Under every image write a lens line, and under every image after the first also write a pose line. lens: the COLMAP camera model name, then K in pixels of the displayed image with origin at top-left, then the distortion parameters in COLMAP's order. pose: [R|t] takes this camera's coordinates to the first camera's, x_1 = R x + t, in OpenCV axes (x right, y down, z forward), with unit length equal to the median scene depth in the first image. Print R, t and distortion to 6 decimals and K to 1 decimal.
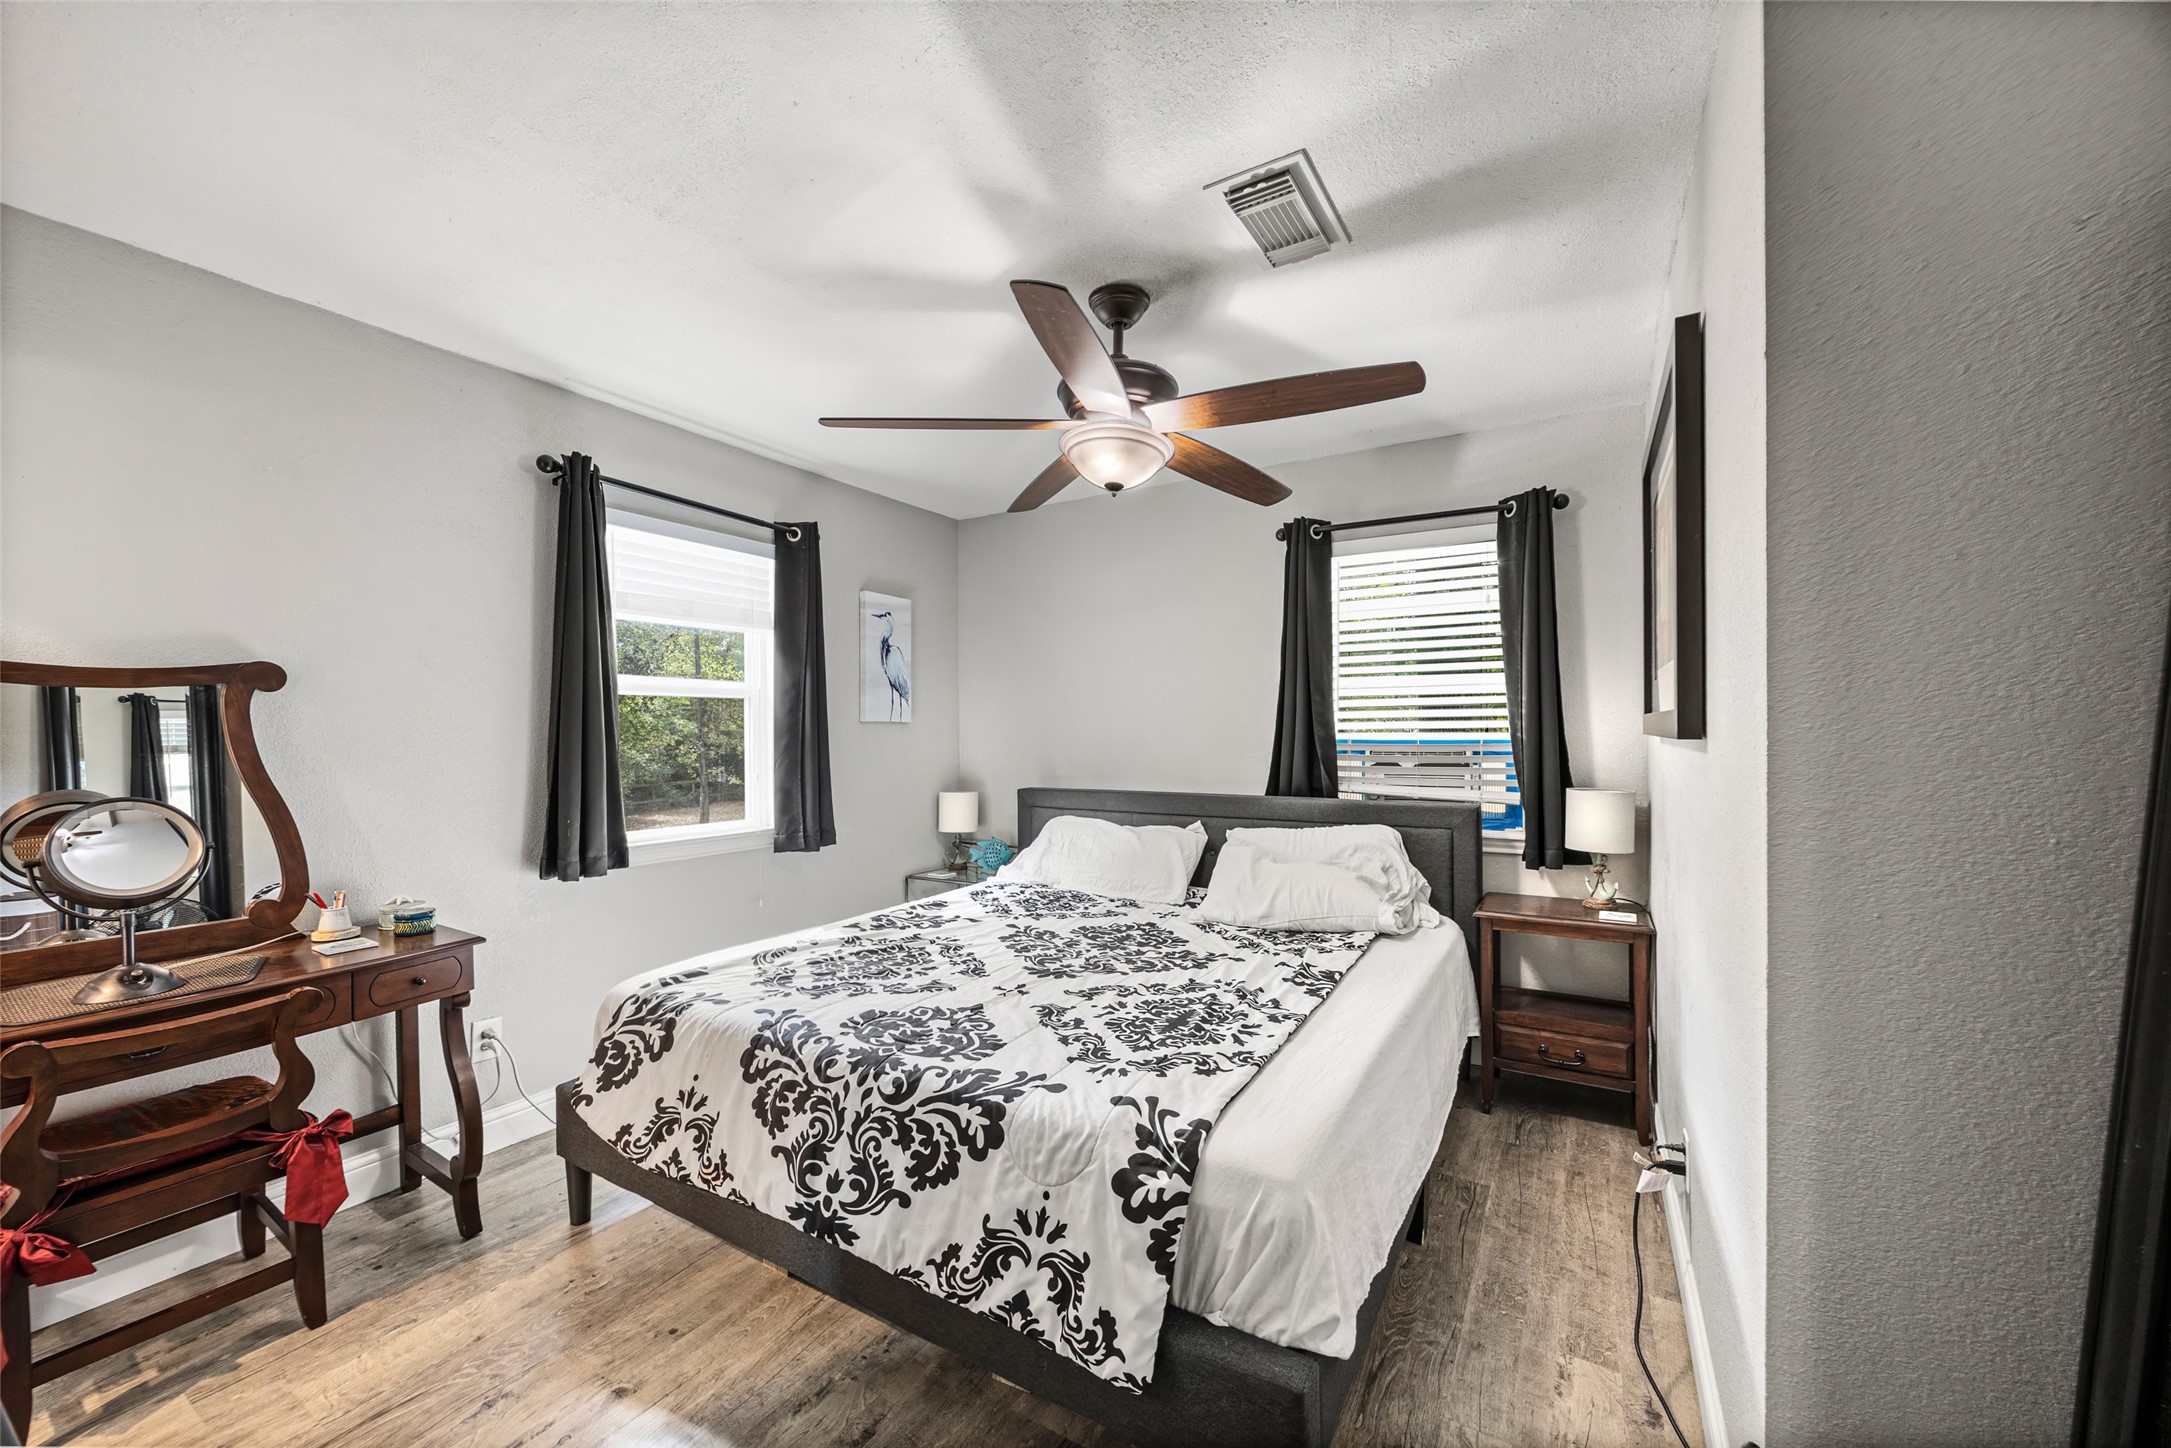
lens RADIAL K [[849.4, 0, 1081.9], [0, 849.4, 740.8], [0, 0, 1]] dist [0.000433, -0.000896]
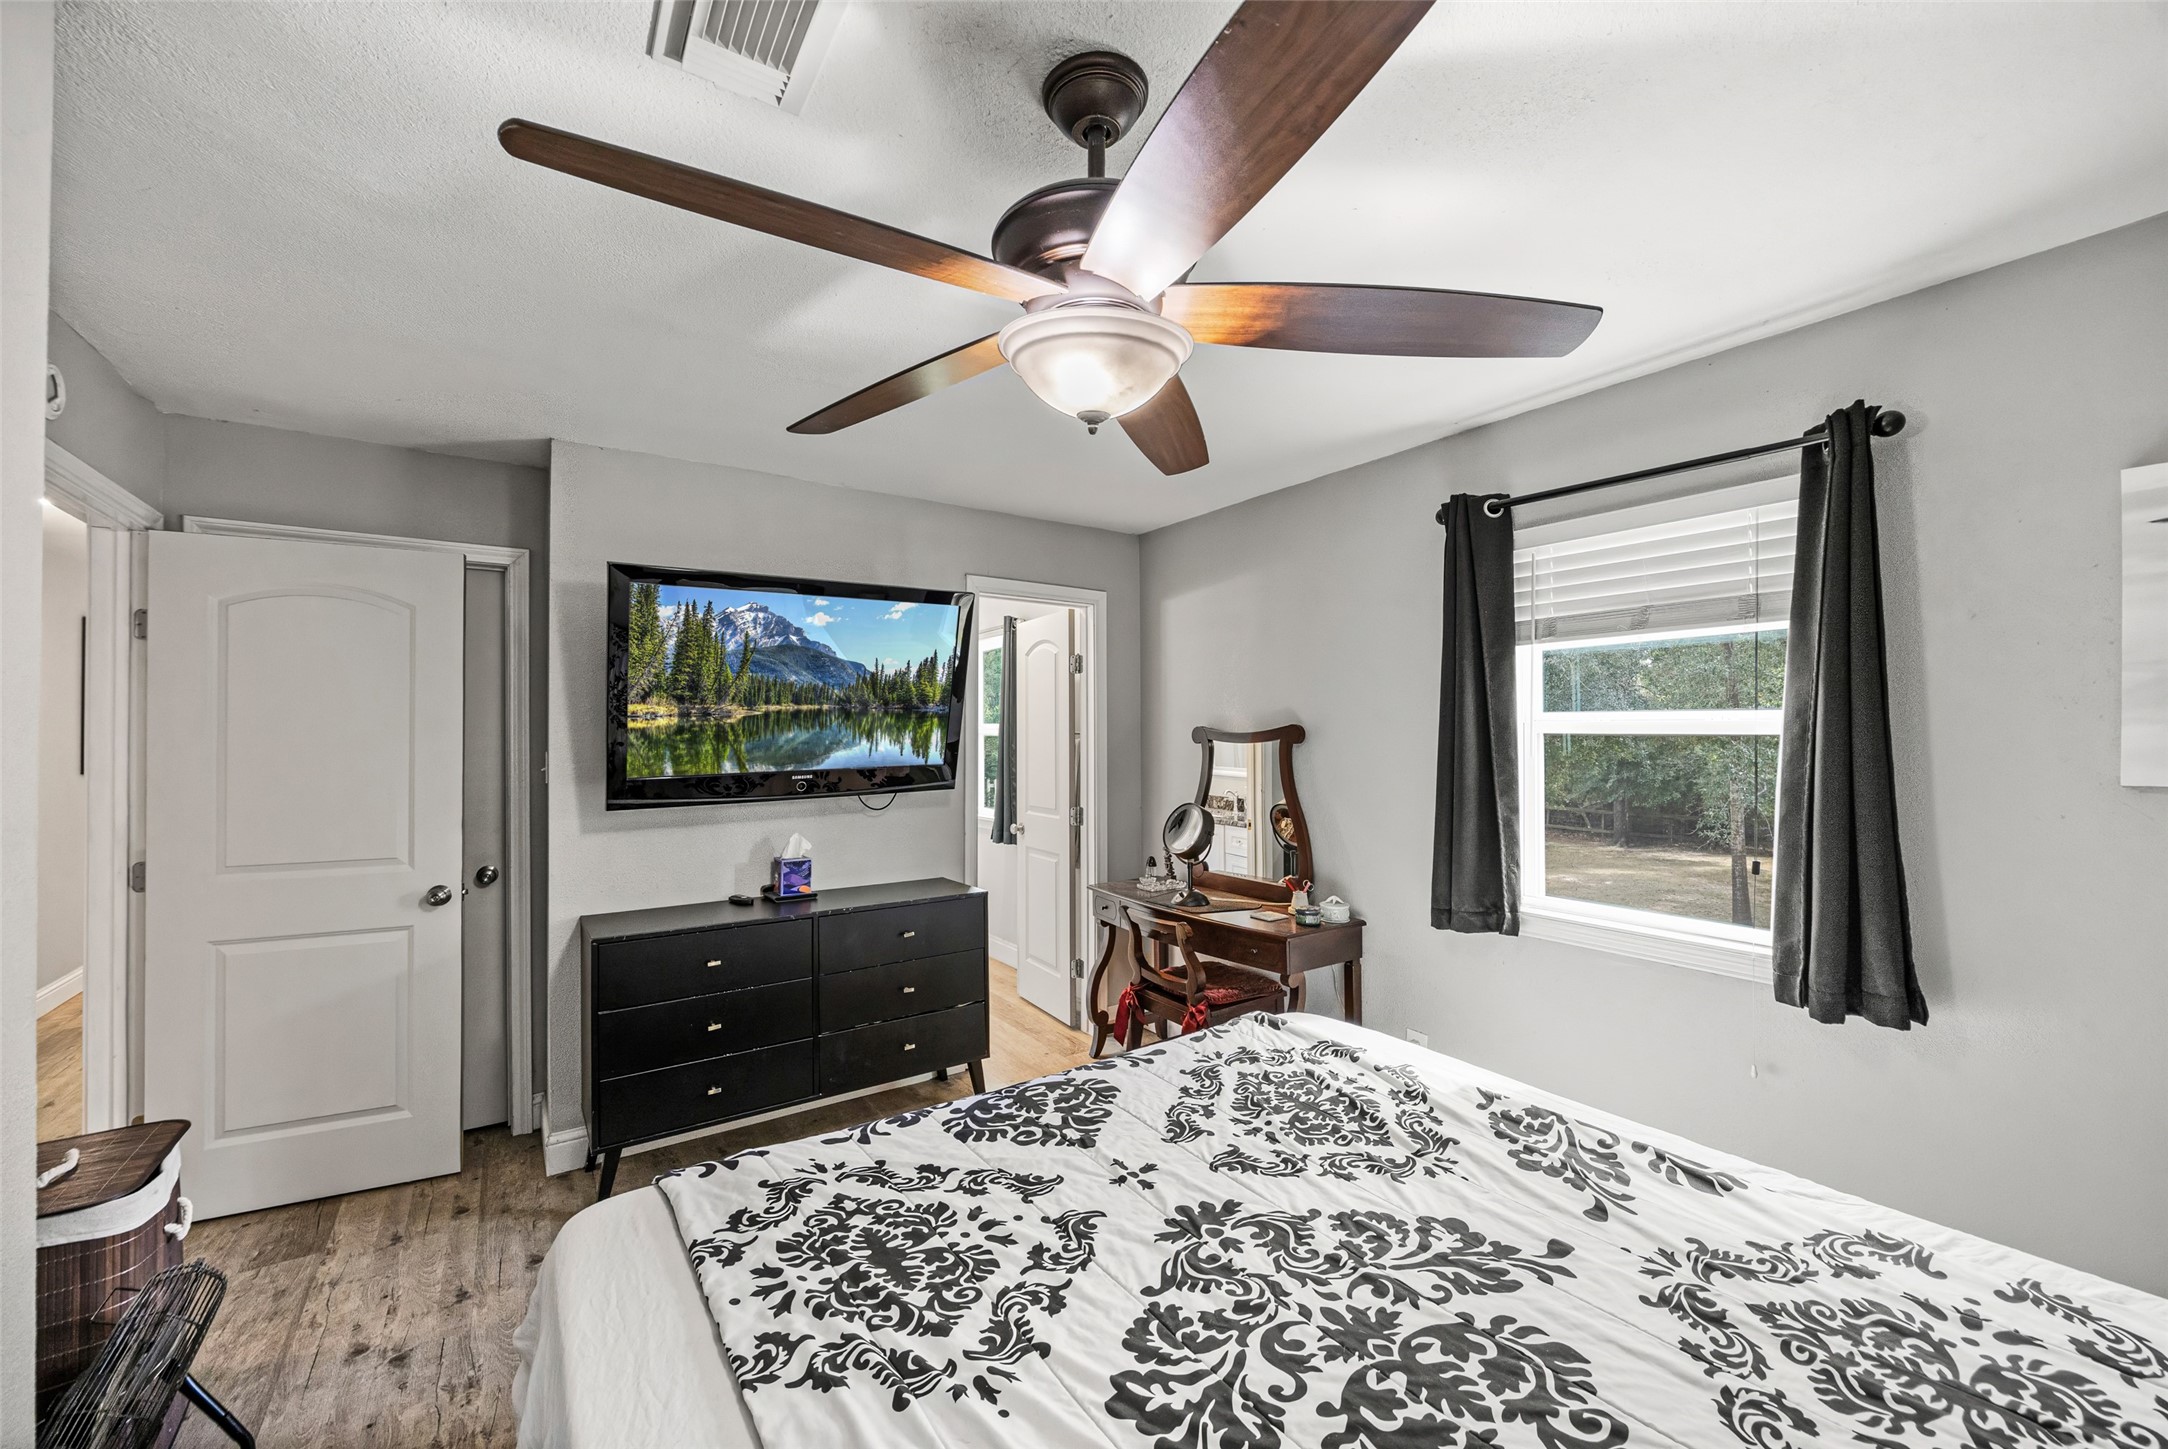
lens RADIAL K [[848.2, 0, 1087.2], [0, 848.2, 734.8], [0, 0, 1]] dist [0.000433, -0.000896]
pose [[-0.423531, 0.008173, -0.905845, 0.520658], [-0.005214, 0.999921, 0.011460, -0.078206], [0.905867, 0.009577, -0.423455, 1.129534]]
